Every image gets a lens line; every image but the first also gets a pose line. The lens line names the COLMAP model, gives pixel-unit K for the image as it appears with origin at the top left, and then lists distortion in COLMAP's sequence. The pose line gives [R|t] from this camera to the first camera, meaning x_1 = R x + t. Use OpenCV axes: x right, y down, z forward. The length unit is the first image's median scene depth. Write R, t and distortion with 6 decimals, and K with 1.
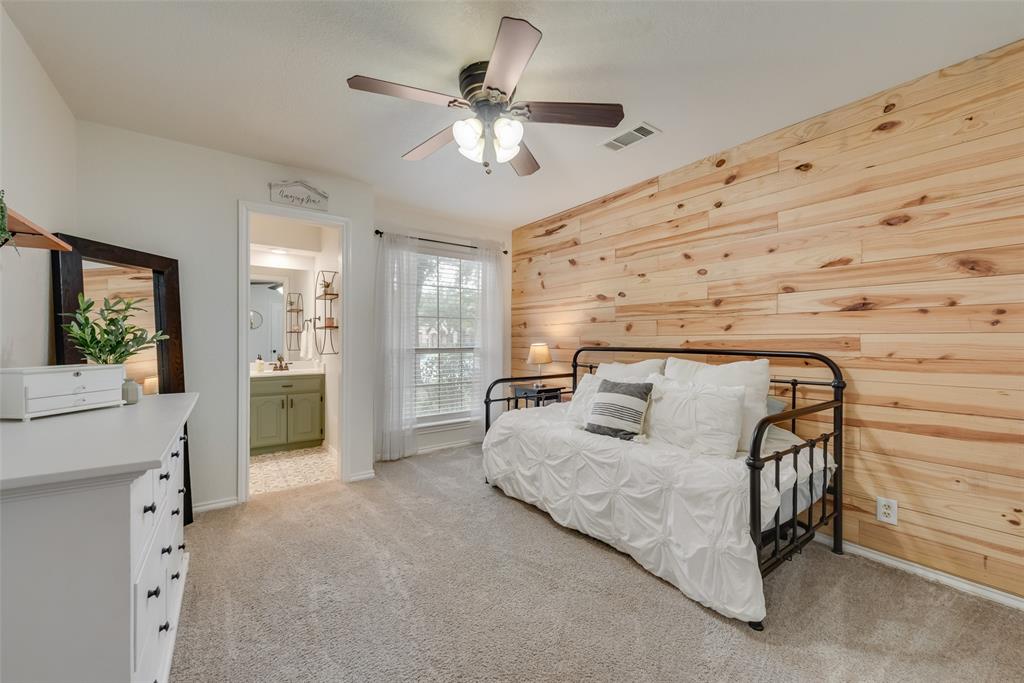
lens RADIAL K [[400.9, 0, 509.6], [0, 400.9, 339.2], [0, 0, 1]] dist [0.002077, -0.000195]
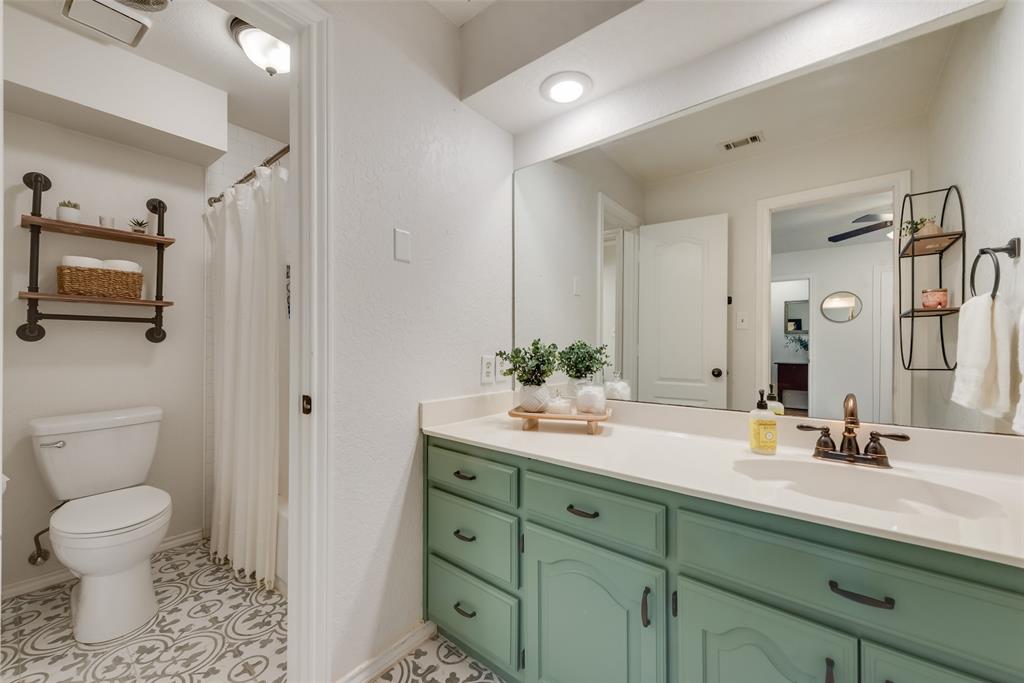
lens RADIAL K [[400.9, 0, 510.6], [0, 400.9, 344.2], [0, 0, 1]] dist [0.002077, -0.000195]
pose [[0.261016, -0.005933, -0.965316, -0.317208], [0.001526, 0.999982, -0.005733, 0.008368], [0.965333, 0.000024, 0.261020, 0.600980]]
